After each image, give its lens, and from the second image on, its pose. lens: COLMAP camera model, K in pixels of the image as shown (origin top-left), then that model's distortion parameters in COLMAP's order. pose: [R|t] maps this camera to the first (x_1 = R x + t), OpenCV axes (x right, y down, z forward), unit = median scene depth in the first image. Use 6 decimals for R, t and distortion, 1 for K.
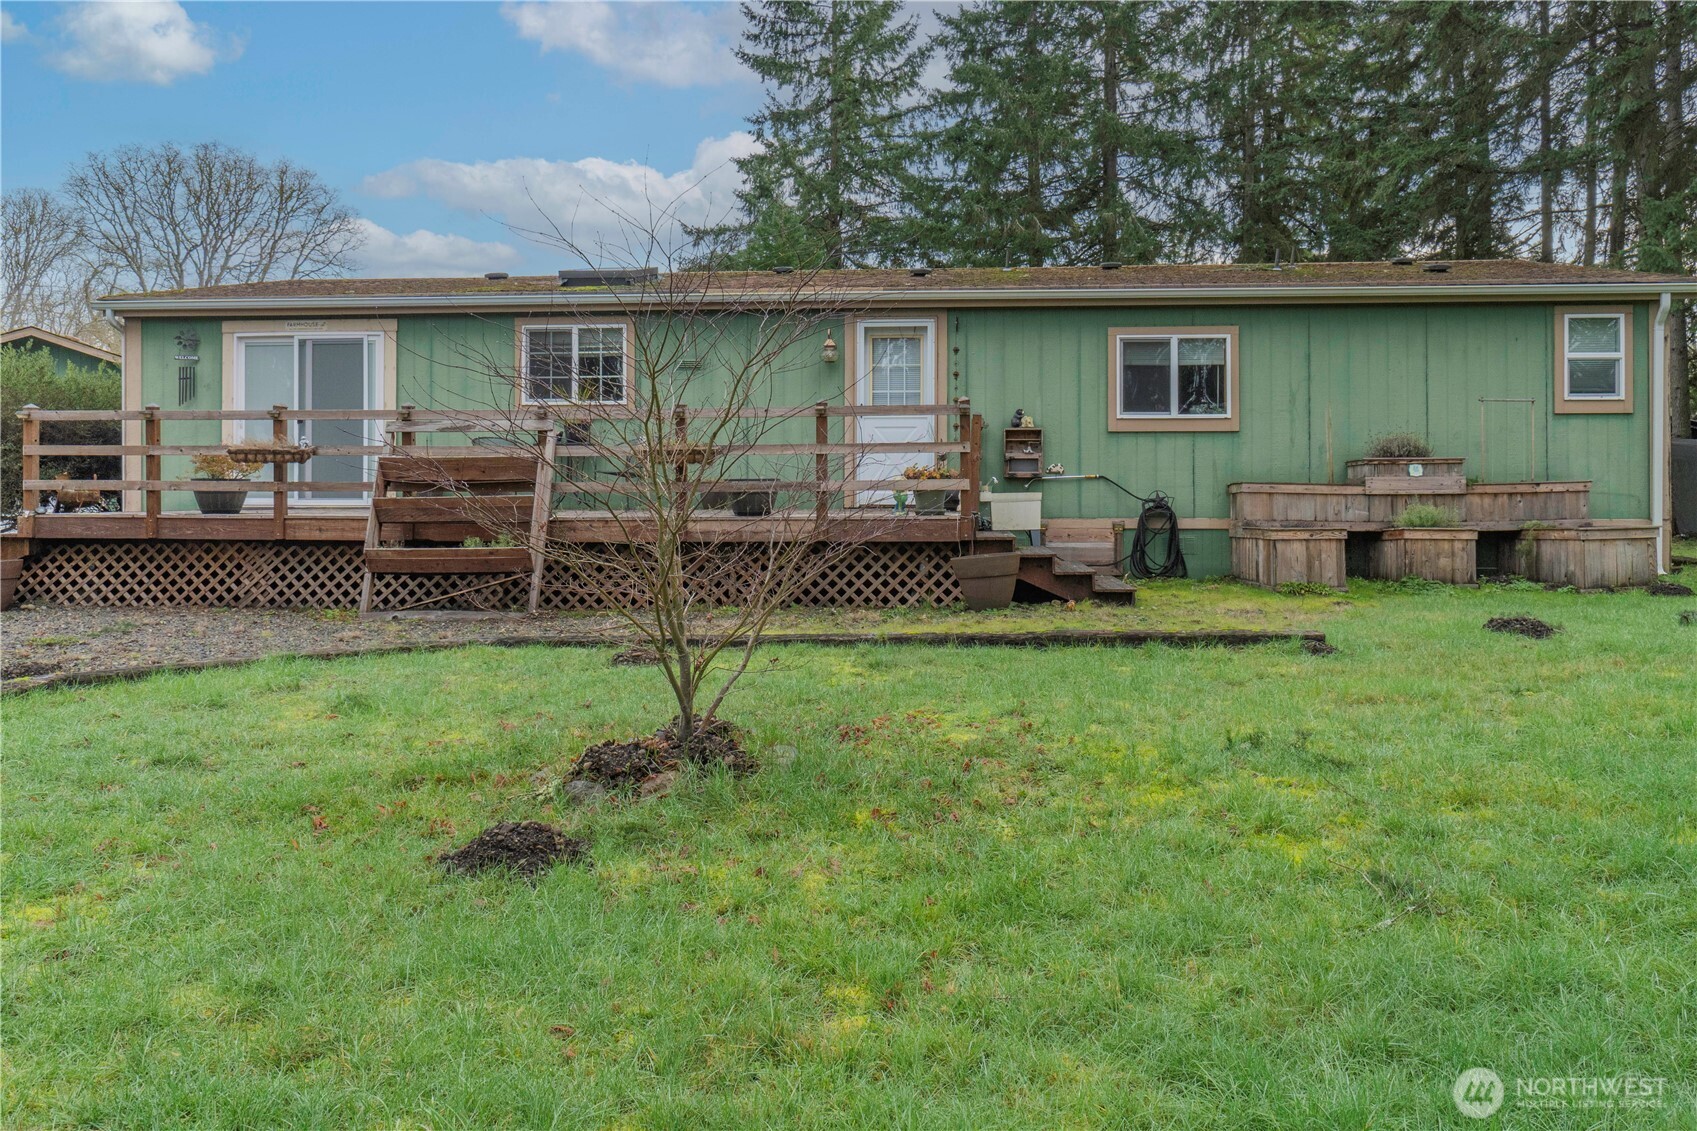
lens RADIAL K [[1260.8, 0, 849.2], [0, 1260.8, 494.0], [0, 0, 1]] dist [-0.002345, 0.001922]
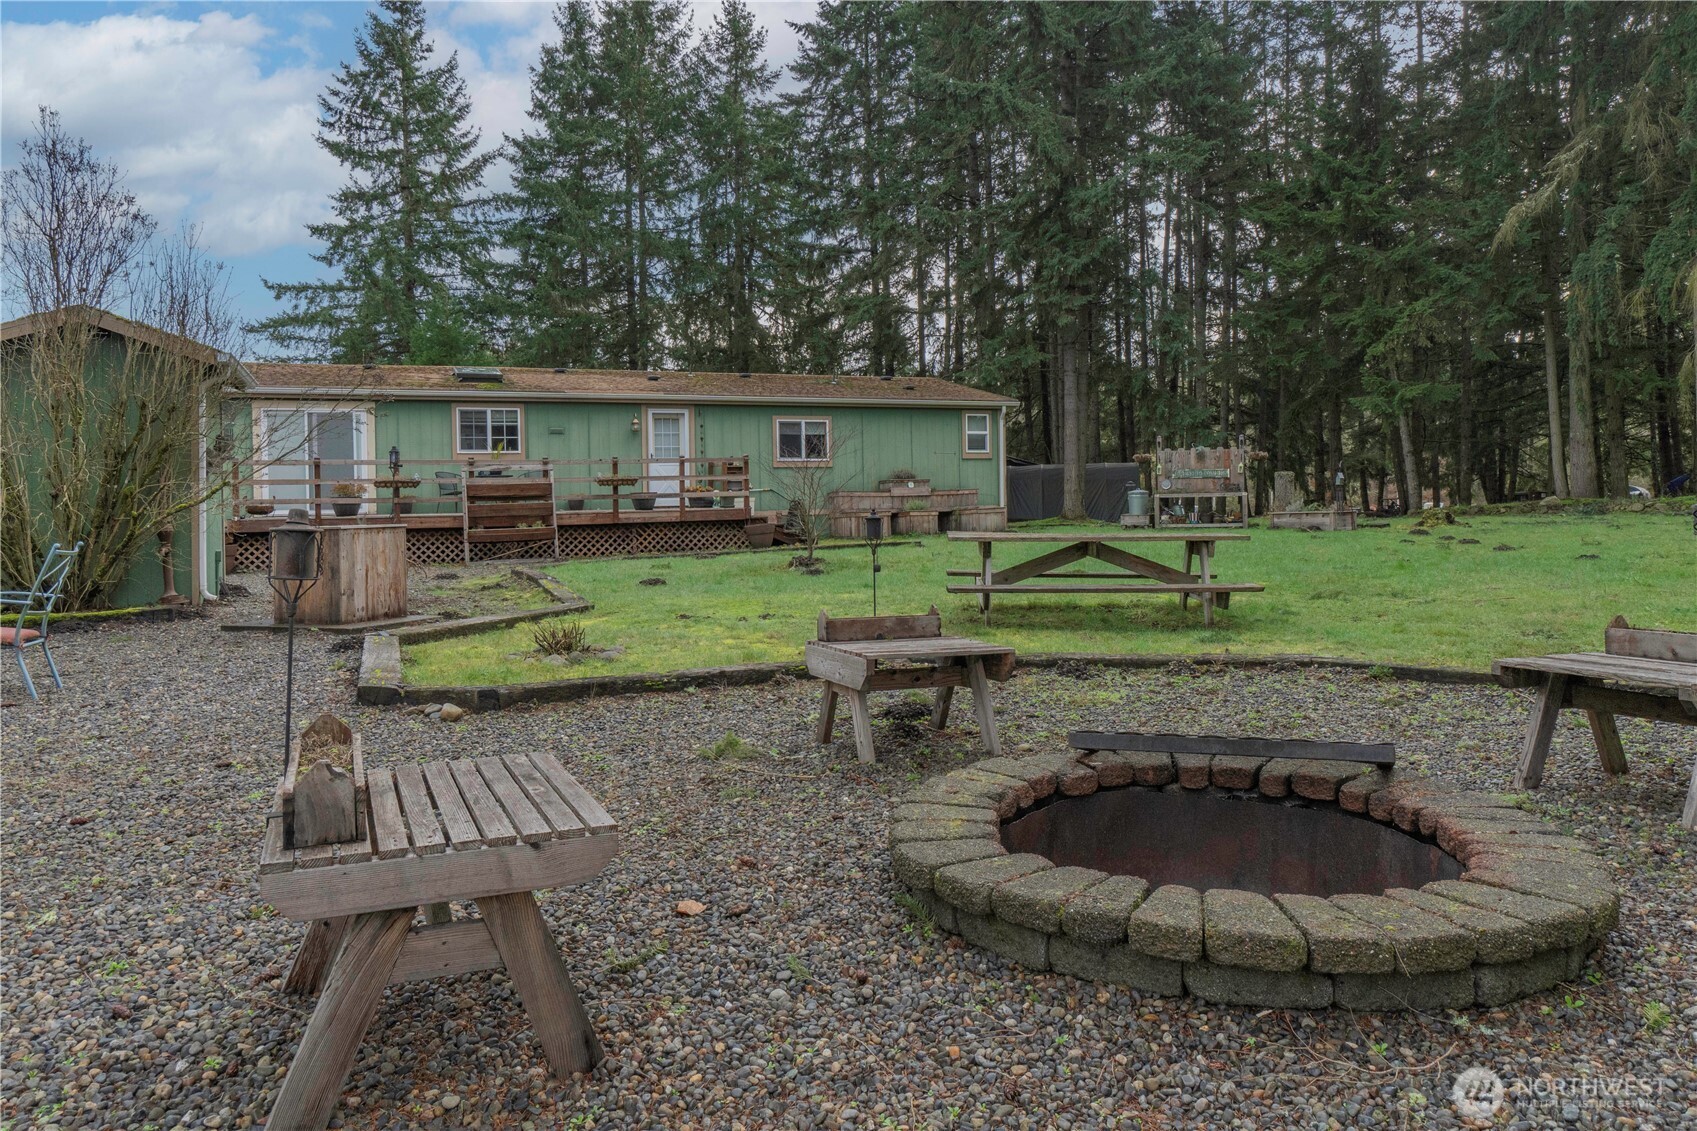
lens RADIAL K [[1085.8, 0, 848.5], [0, 1085.8, 565.5], [0, 0, 1]] dist [-0.001979, -0.000879]
pose [[0.895151, -0.044283, 0.443558, -0.128803], [0.021111, 0.998148, 0.057047, 0.002986], [-0.445263, -0.041701, 0.894428, -0.170294]]
